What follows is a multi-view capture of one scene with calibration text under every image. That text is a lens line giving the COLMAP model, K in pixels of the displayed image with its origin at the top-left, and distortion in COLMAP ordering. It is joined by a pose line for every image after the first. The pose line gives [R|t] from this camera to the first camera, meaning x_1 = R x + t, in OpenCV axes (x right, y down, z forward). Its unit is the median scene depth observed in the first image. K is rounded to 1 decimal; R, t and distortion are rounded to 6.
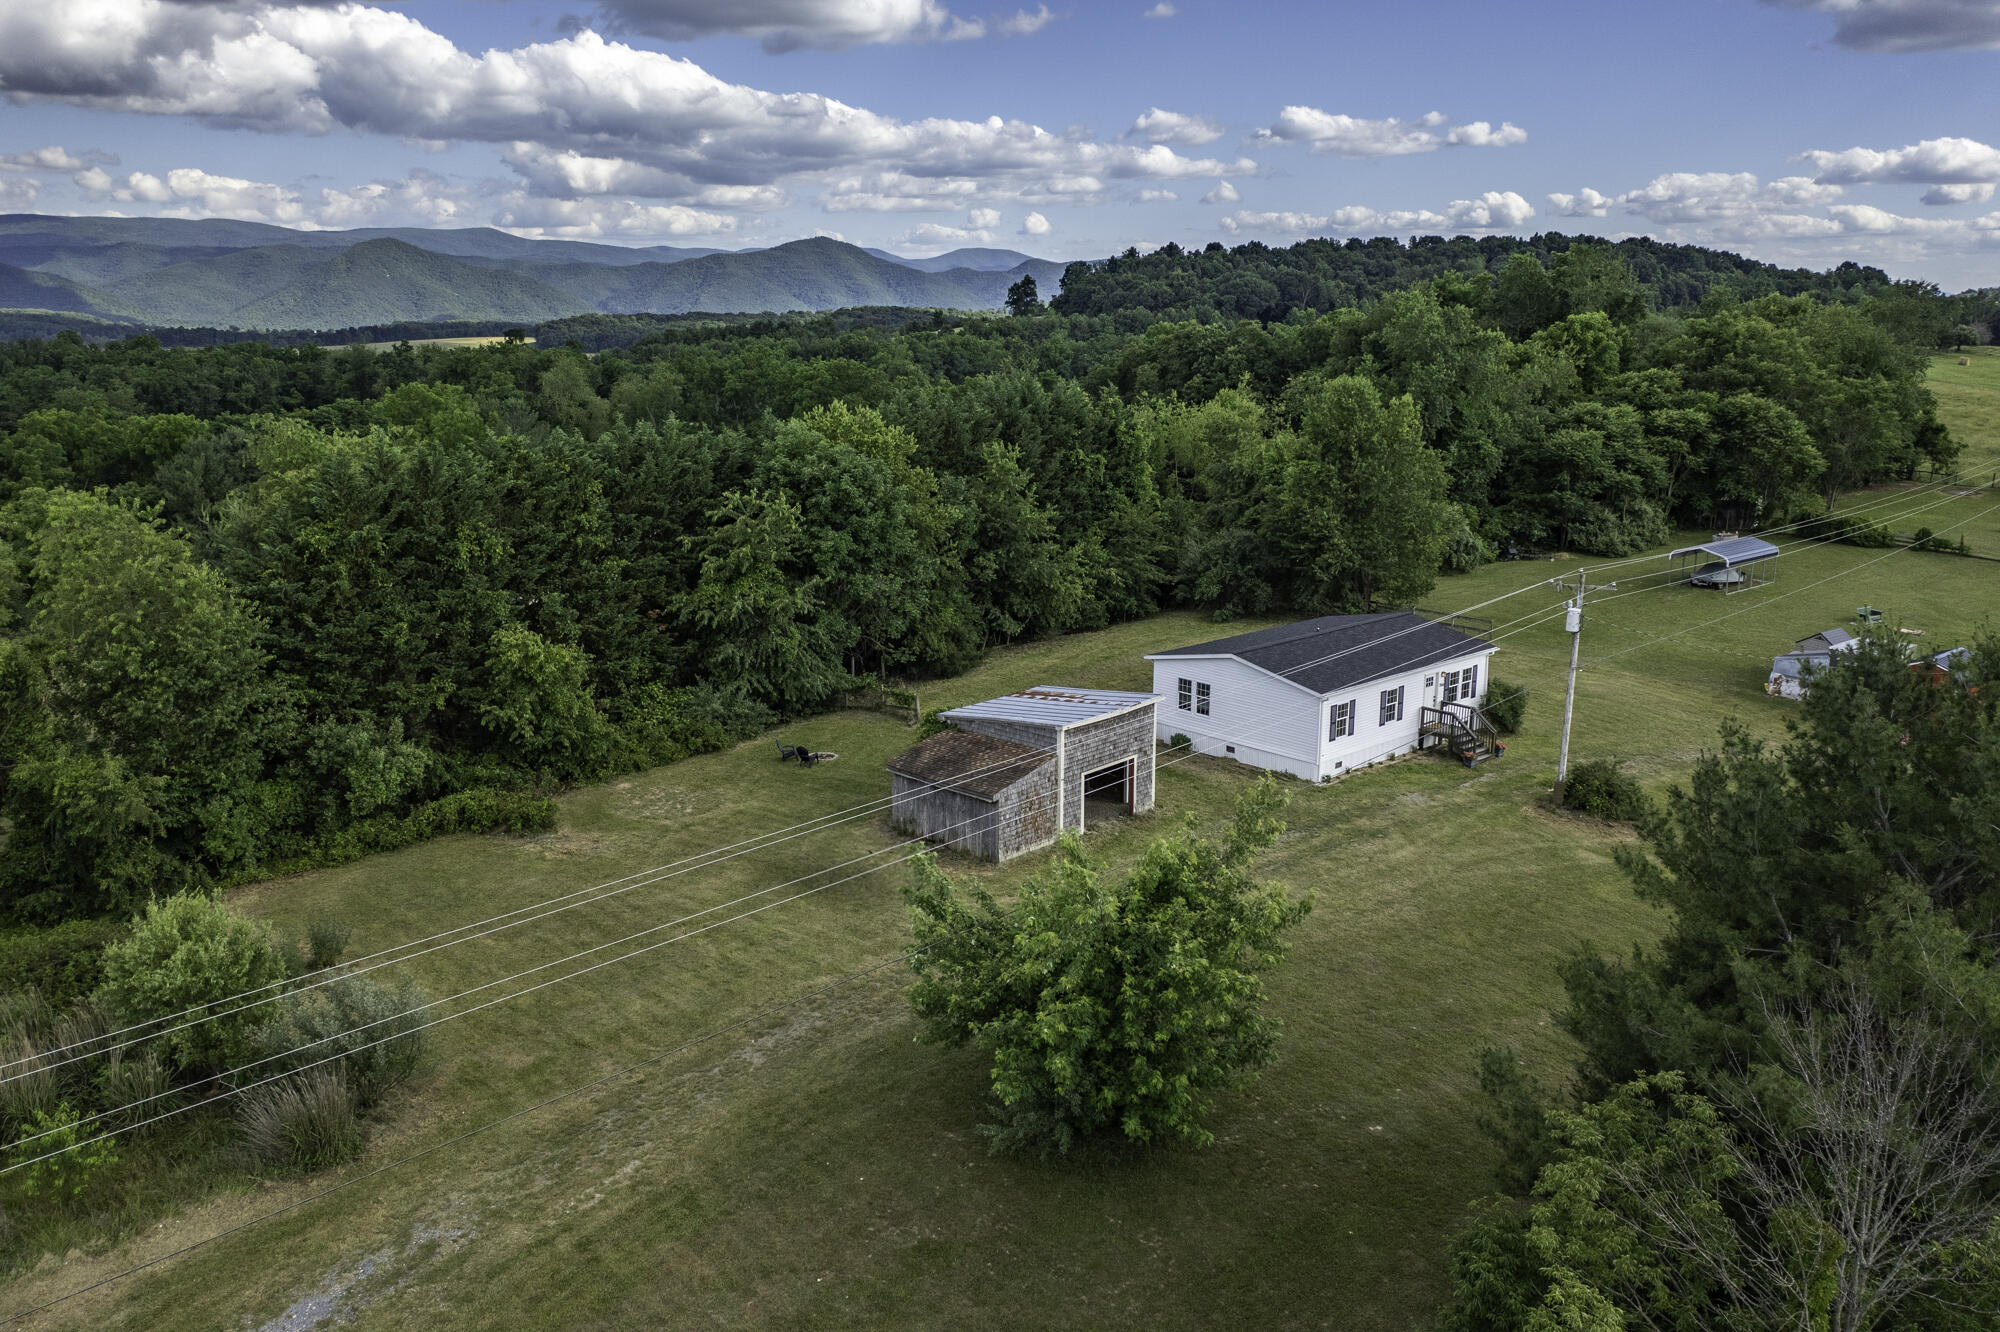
lens RADIAL K [[1578.3, 0, 988.0], [0, 1578.3, 621.8], [0, 0, 1]] dist [-0.012275, 0.001662]
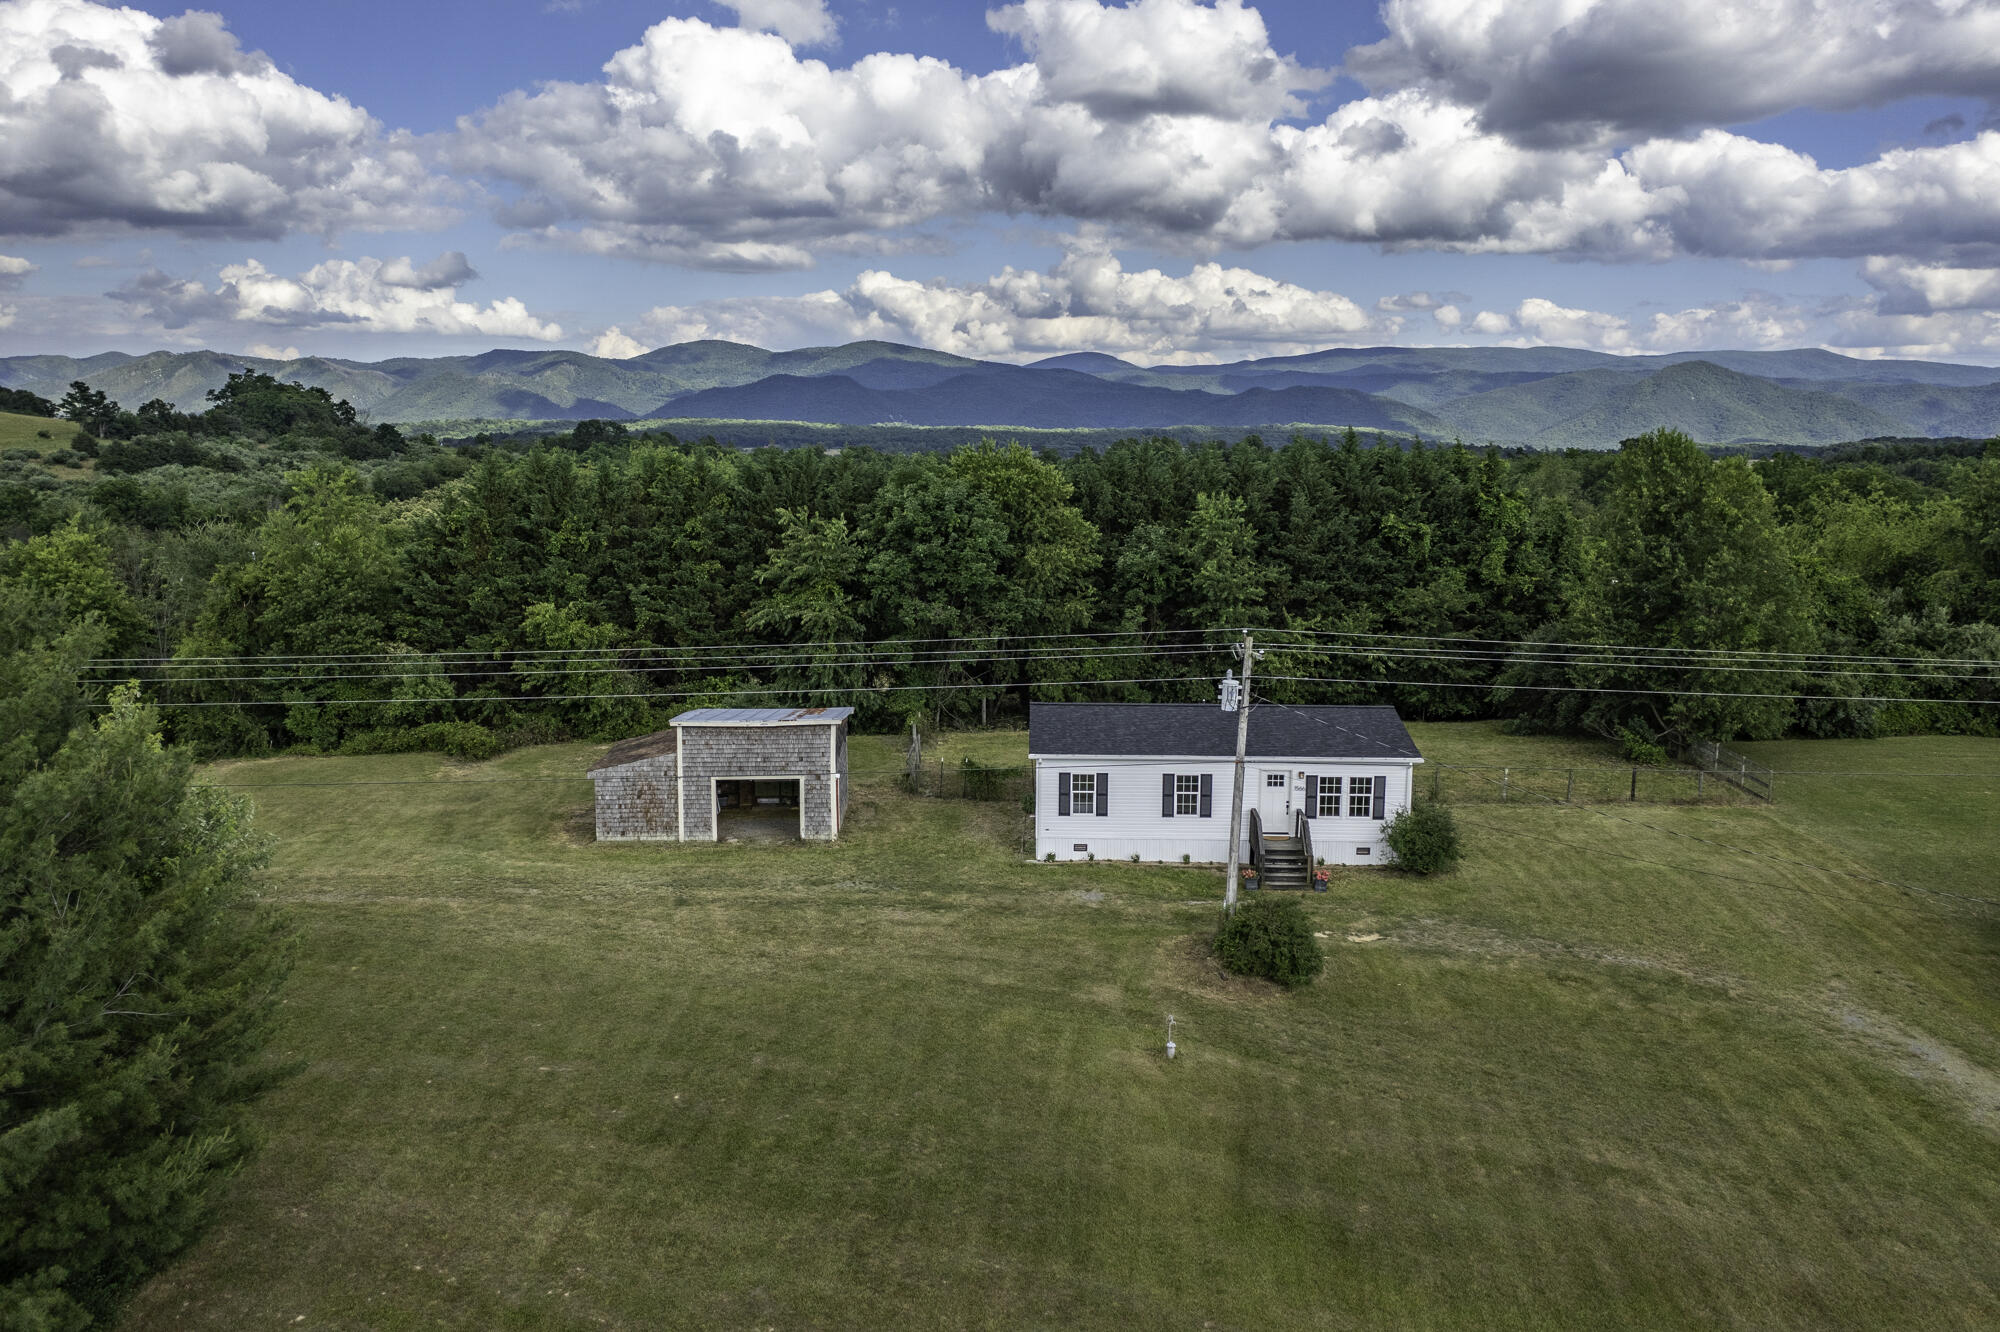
lens RADIAL K [[1578.3, 0, 1003.1], [0, 1578.3, 653.1], [0, 0, 1]] dist [-0.012275, 0.001662]
pose [[0.717920, 0.102934, -0.688474, 0.724451], [-0.141863, 0.989886, 0.000068, -0.005316], [0.681518, 0.097620, 0.725261, 0.339372]]
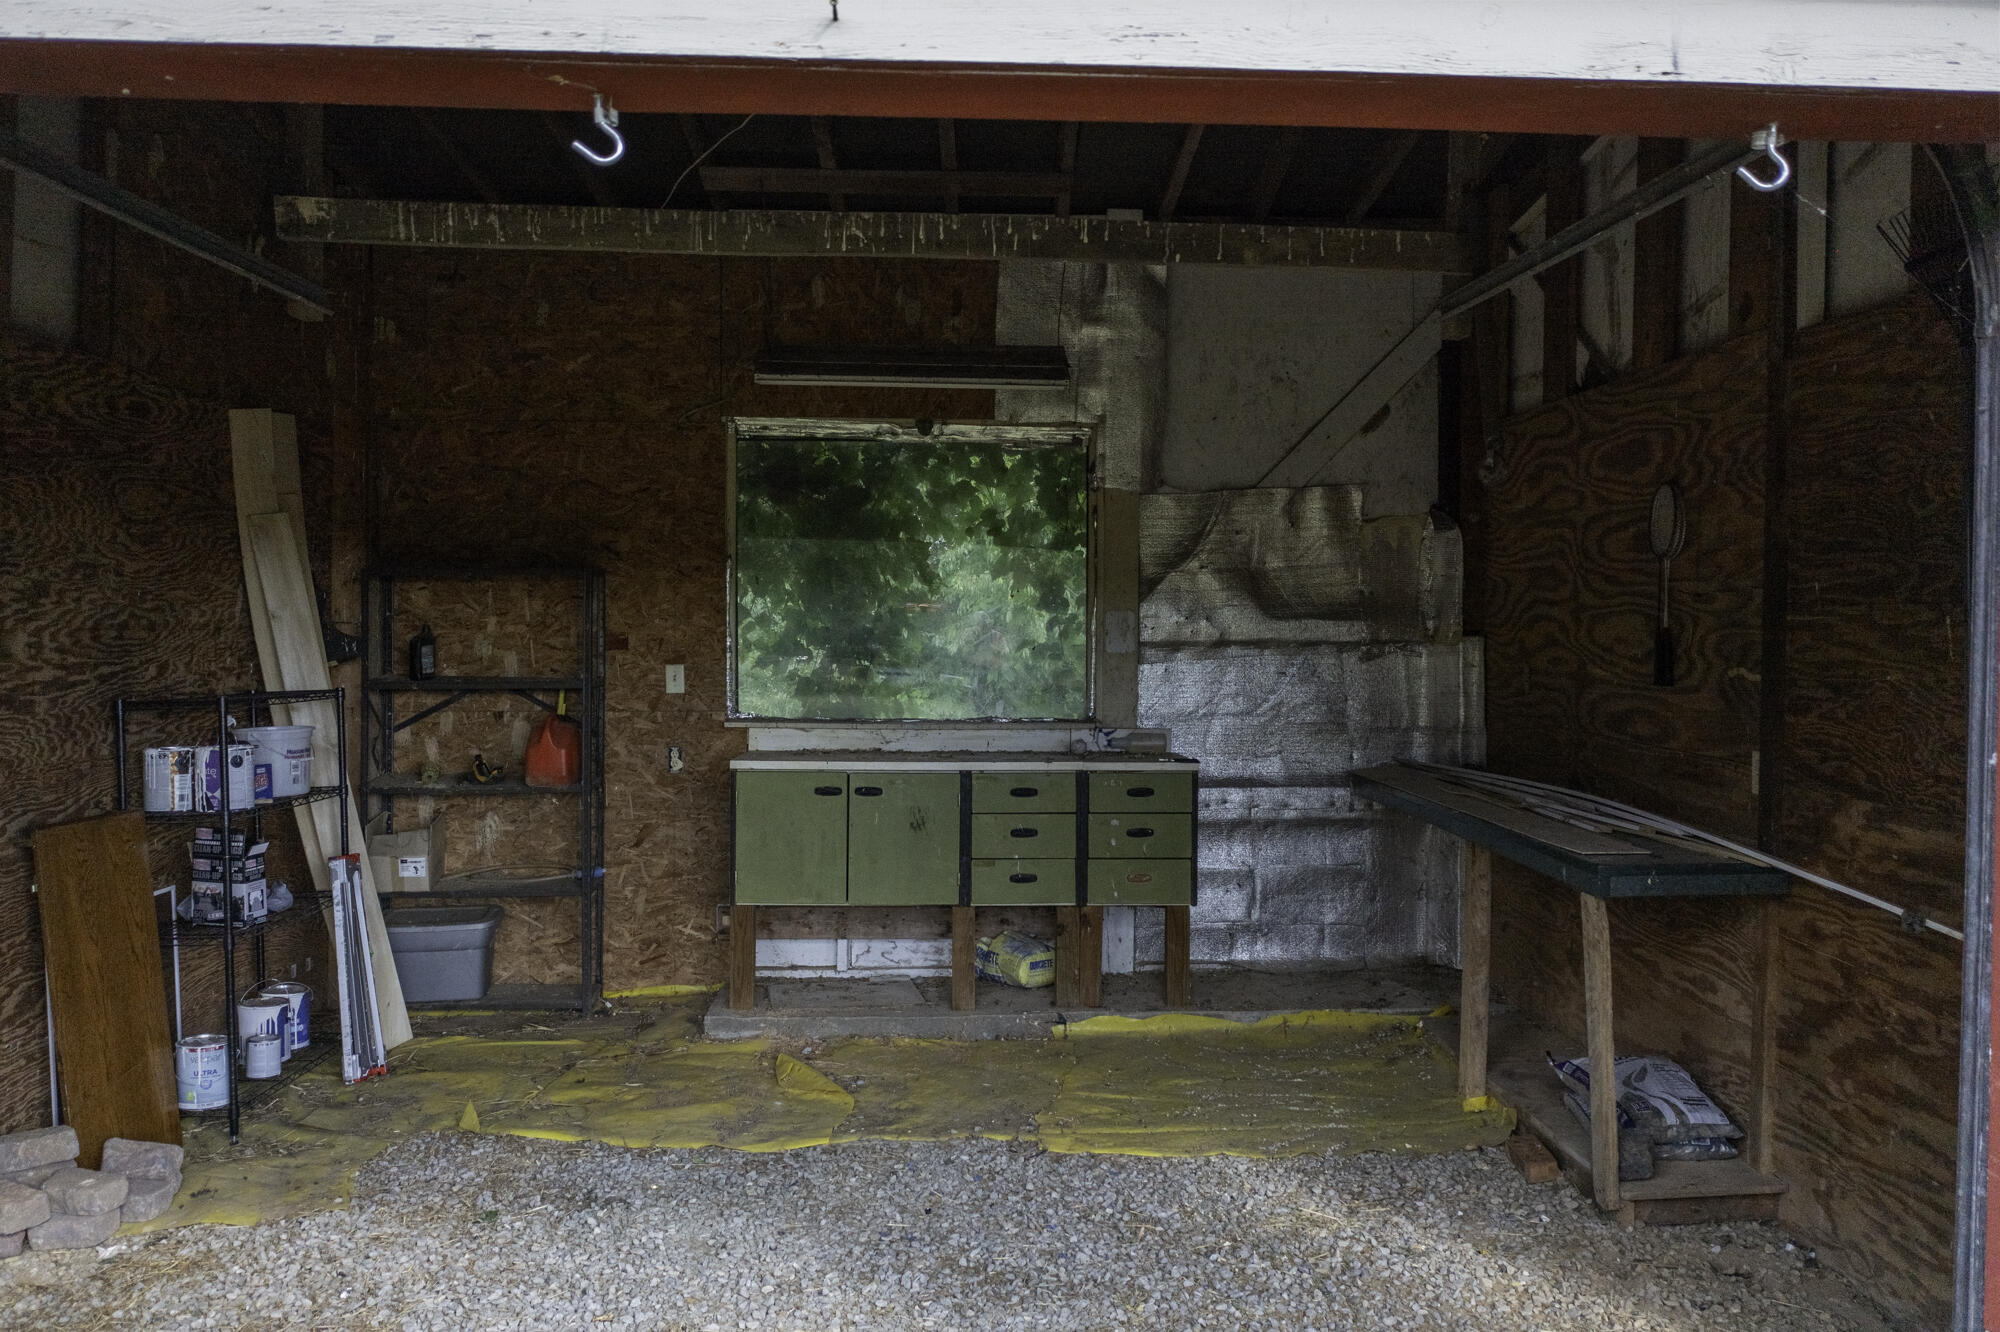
lens RADIAL K [[1578.3, 0, 997.1], [0, 1578.3, 669.8], [0, 0, 1]] dist [-0.012275, 0.001662]
pose [[0.719976, 0.027168, -0.693467, 0.086631], [-0.146518, 0.982661, -0.113622, 0.090244], [0.678356, 0.183411, 0.711473, 0.845343]]
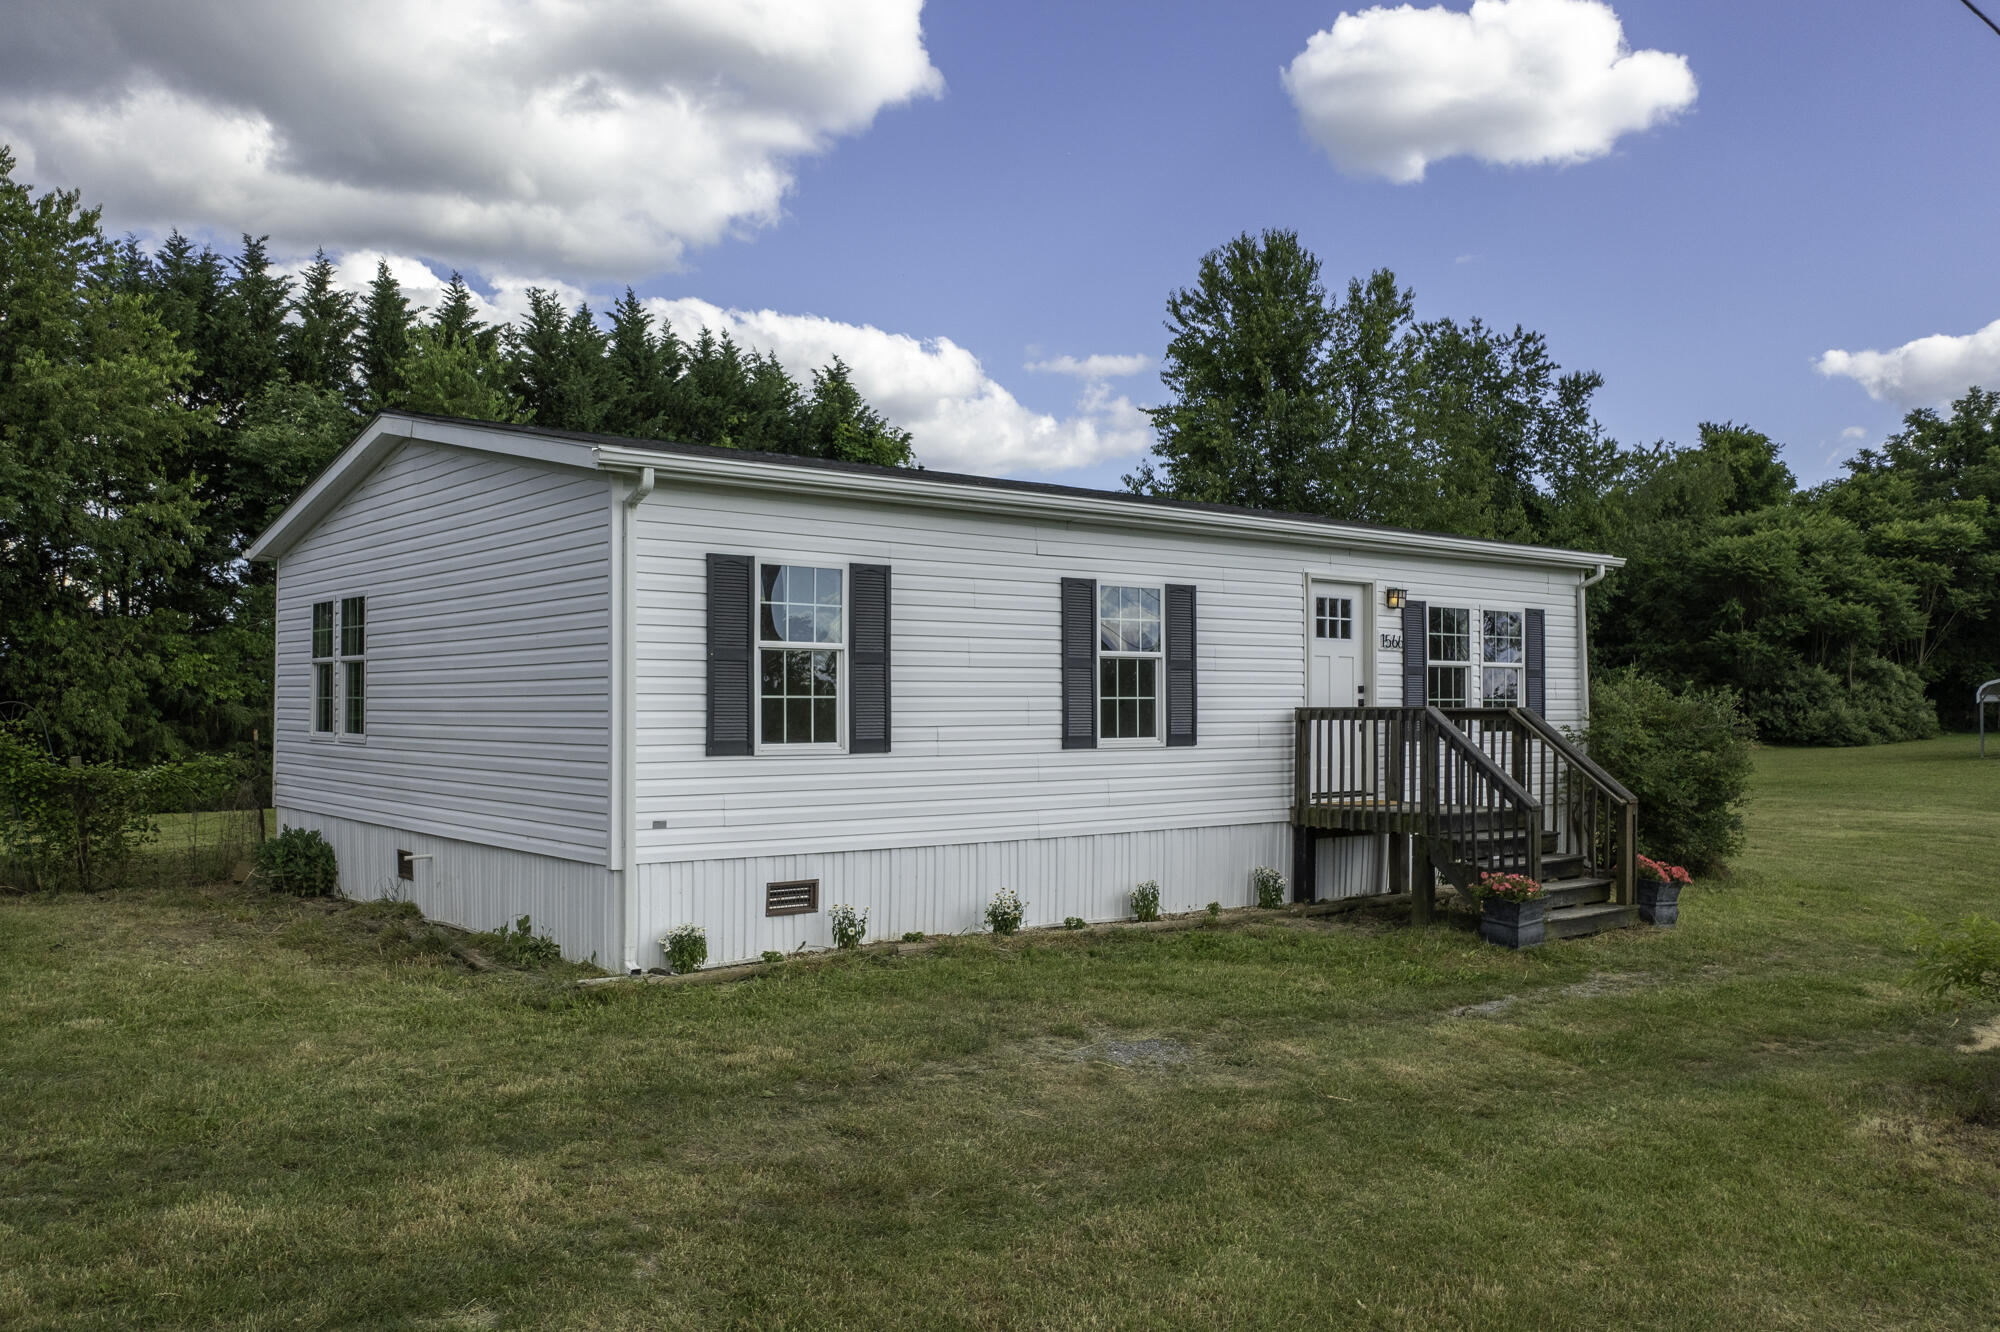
lens RADIAL K [[1578.3, 0, 981.6], [0, 1578.3, 668.0], [0, 0, 1]] dist [-0.012275, 0.001662]
pose [[0.997118, -0.006294, -0.075609, 0.248136], [-0.010979, 0.974093, -0.225881, 0.101654], [0.075072, 0.226060, 0.971216, 0.775314]]
